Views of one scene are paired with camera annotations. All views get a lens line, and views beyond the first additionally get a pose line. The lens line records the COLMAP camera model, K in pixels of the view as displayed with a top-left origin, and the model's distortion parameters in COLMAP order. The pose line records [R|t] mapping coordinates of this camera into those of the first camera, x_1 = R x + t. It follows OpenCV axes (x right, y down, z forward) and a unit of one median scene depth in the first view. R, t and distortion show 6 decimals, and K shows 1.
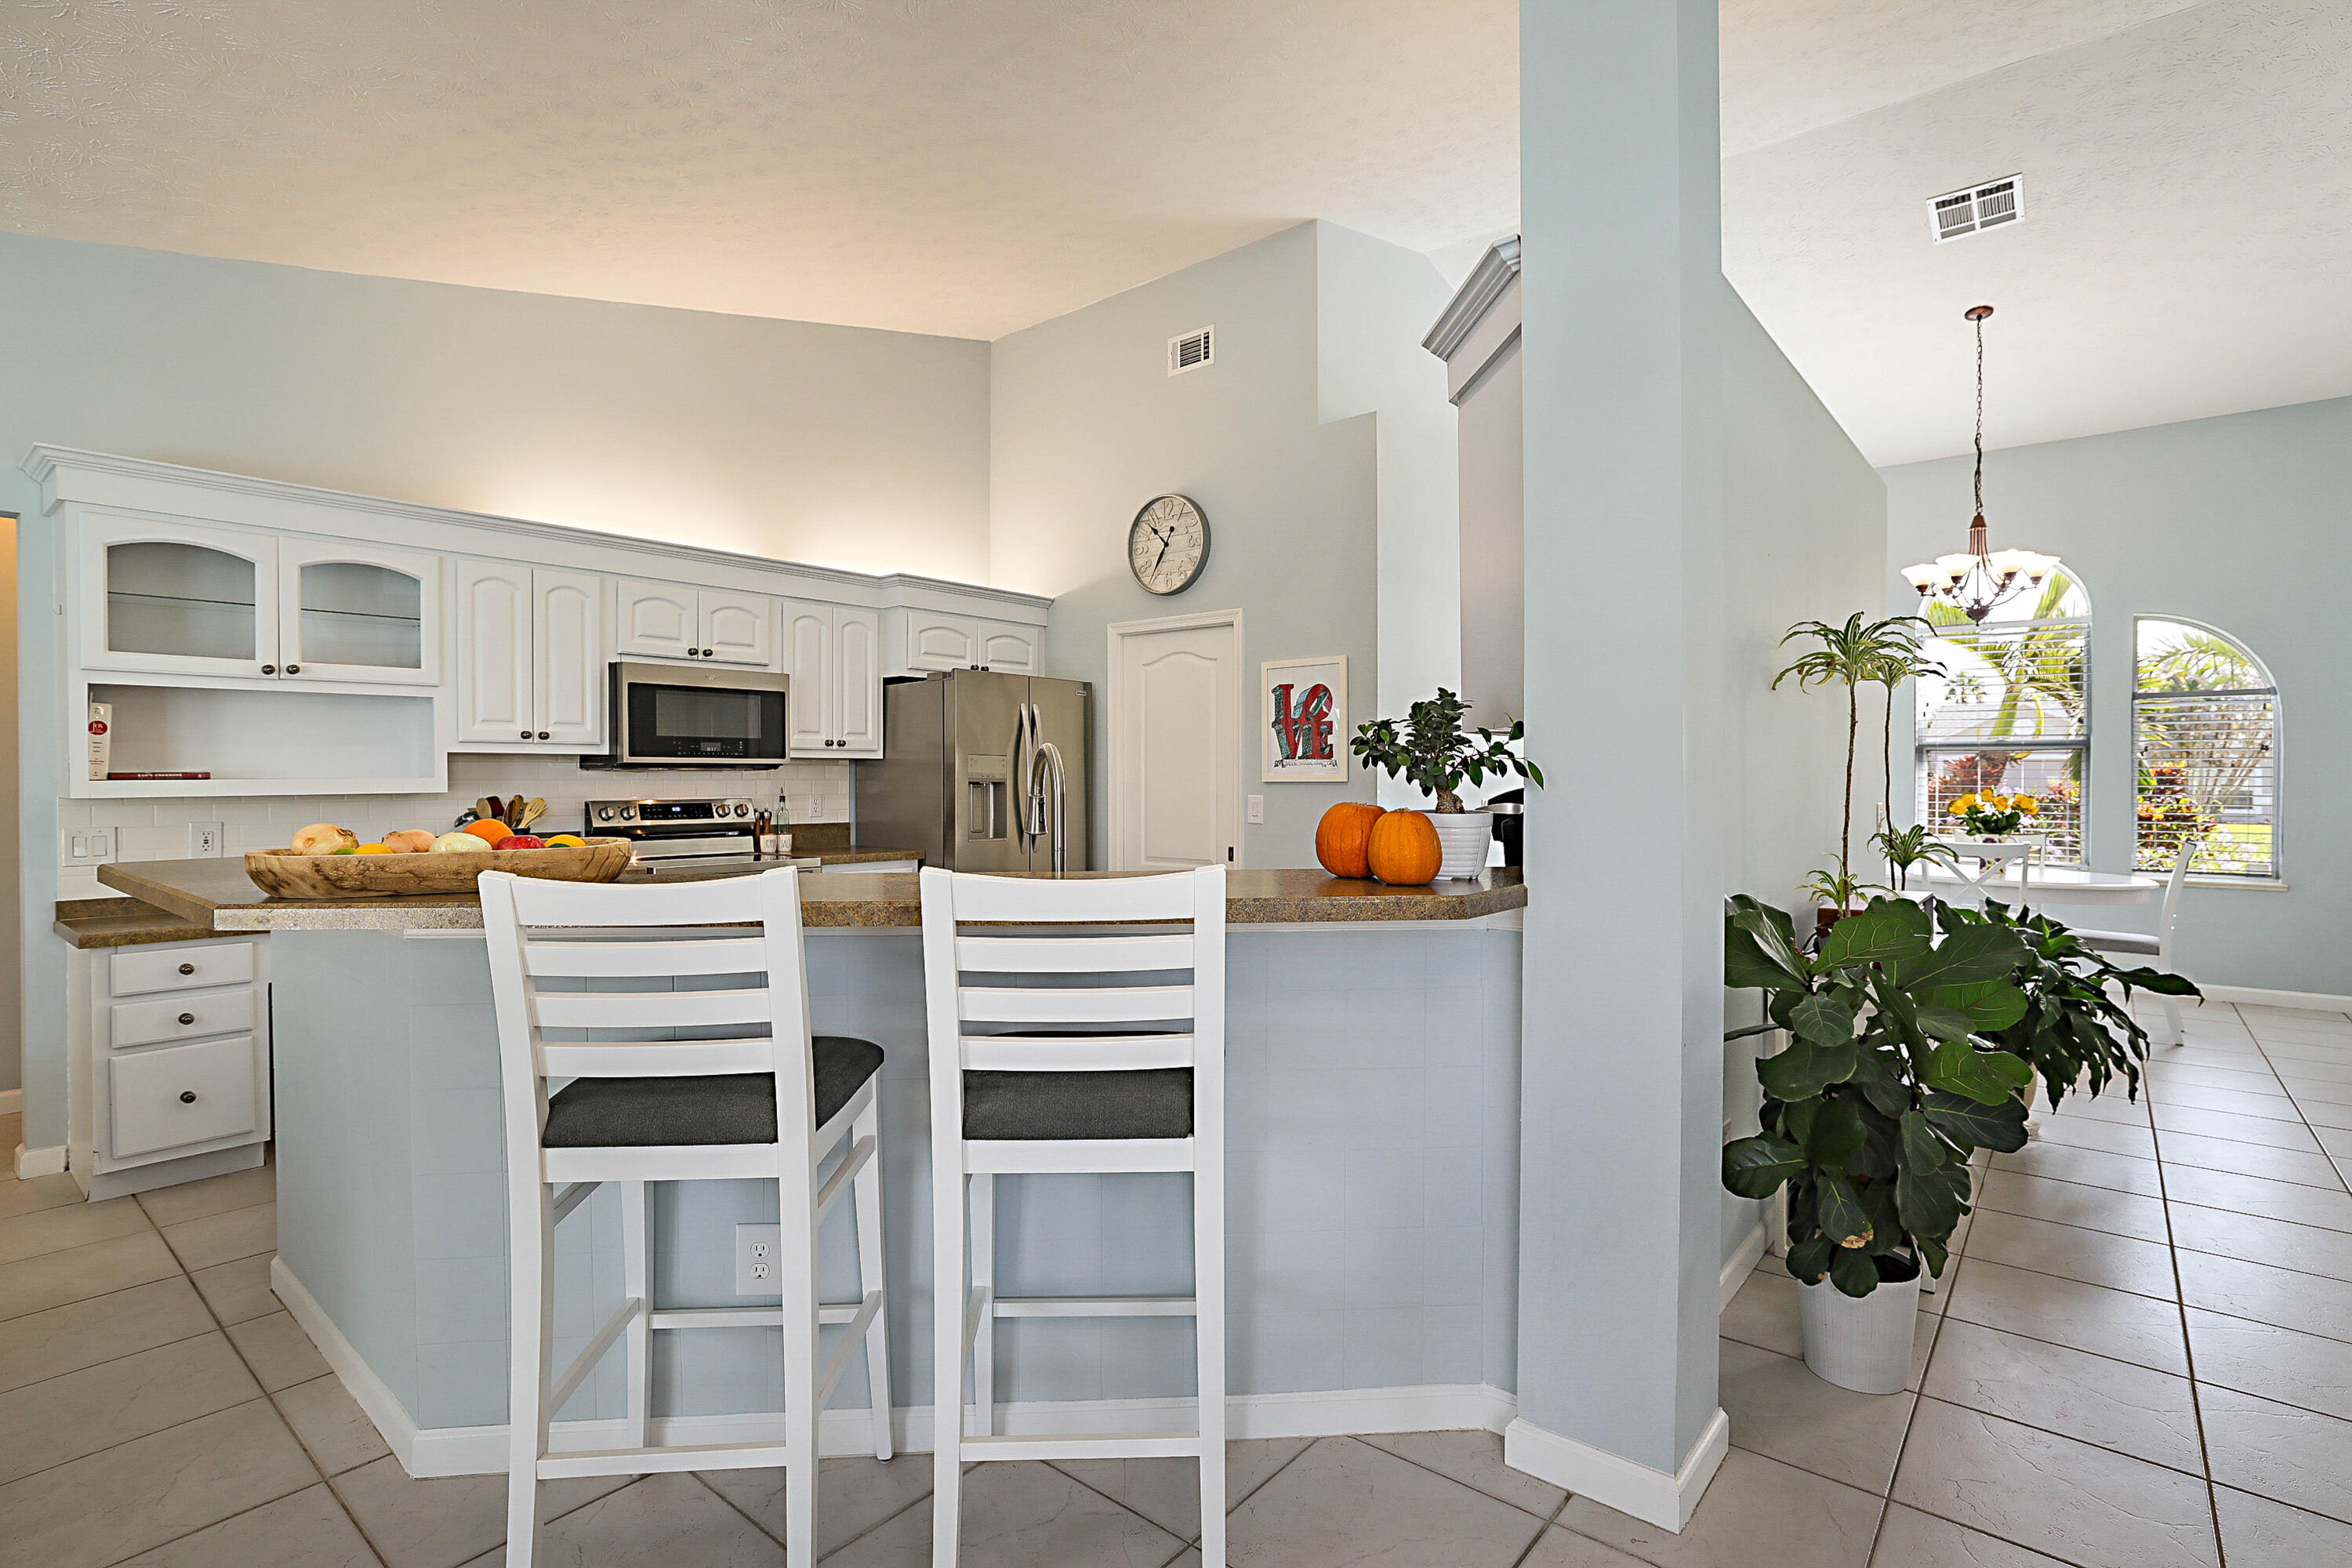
lens RADIAL K [[1131.8, 0, 1183.6], [0, 1131.8, 779.7], [0, 0, 1]] dist [-0.025419, 0.010362]
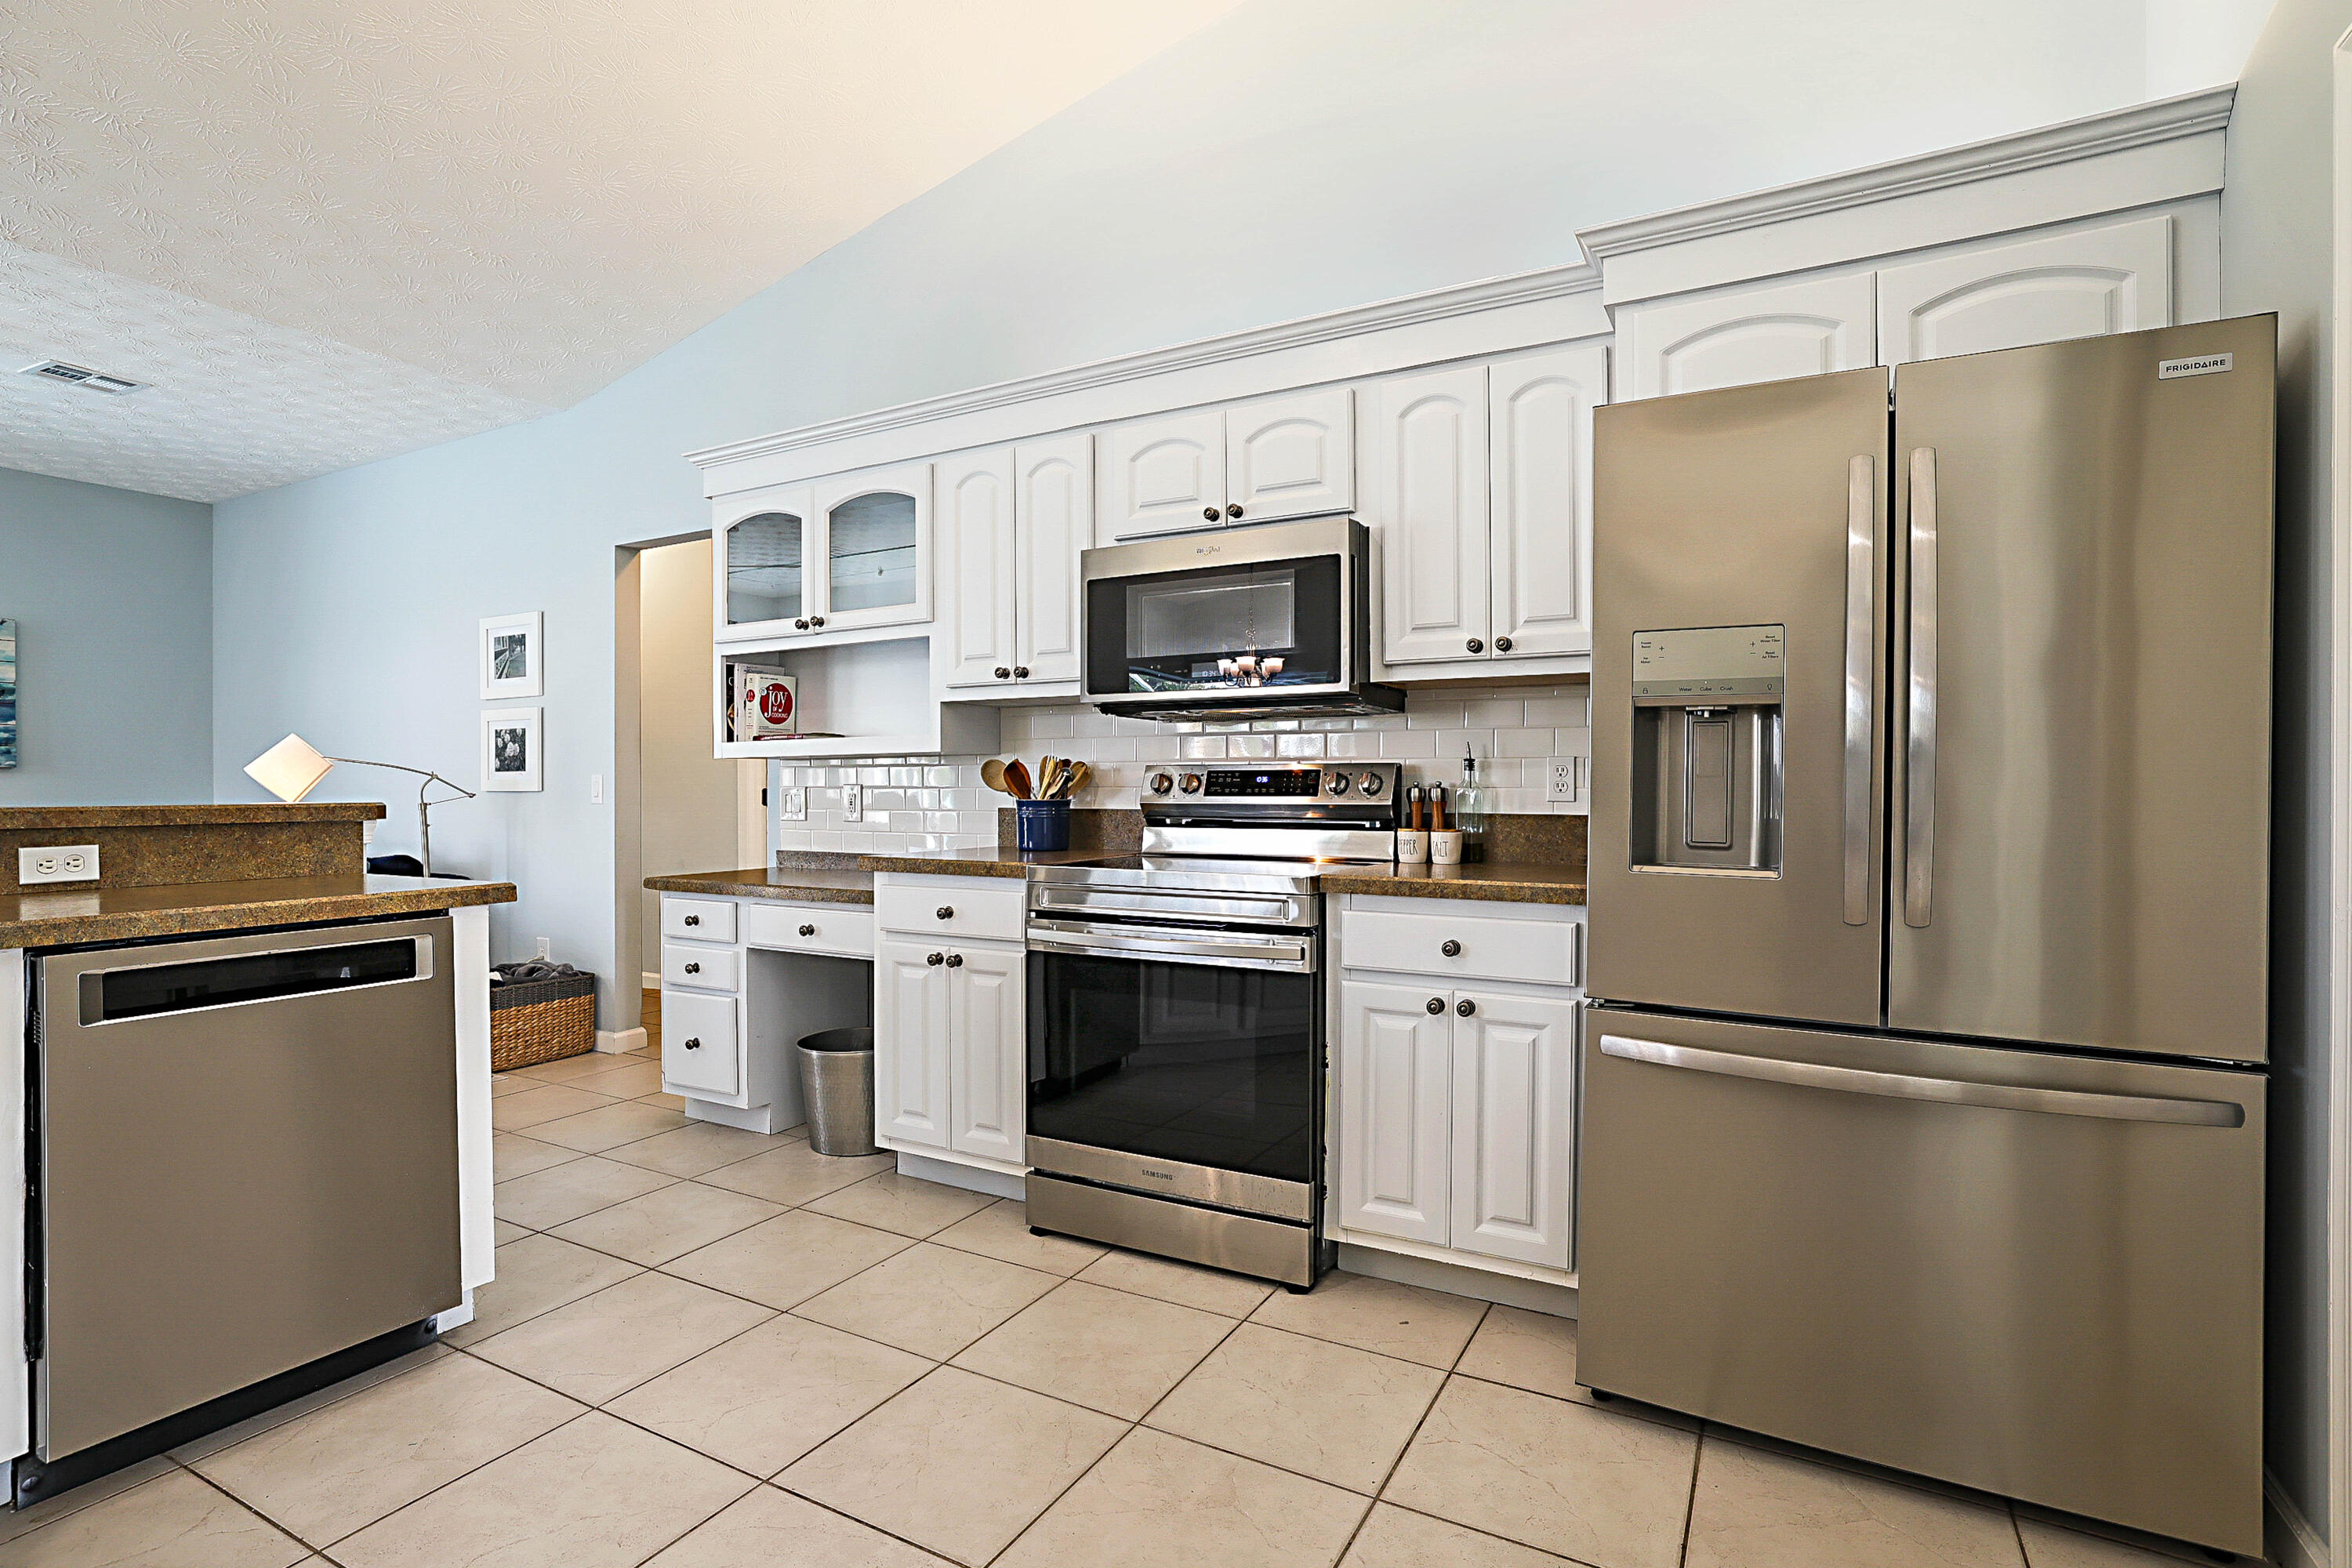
lens RADIAL K [[1131.8, 0, 1169.9], [0, 1131.8, 791.3], [0, 0, 1]] dist [-0.025419, 0.010362]
pose [[0.191925, 0.011239, -0.981345, 0.146171], [0.001454, 0.999930, 0.011736, 0.025366], [0.981409, -0.003679, 0.191895, 0.829034]]
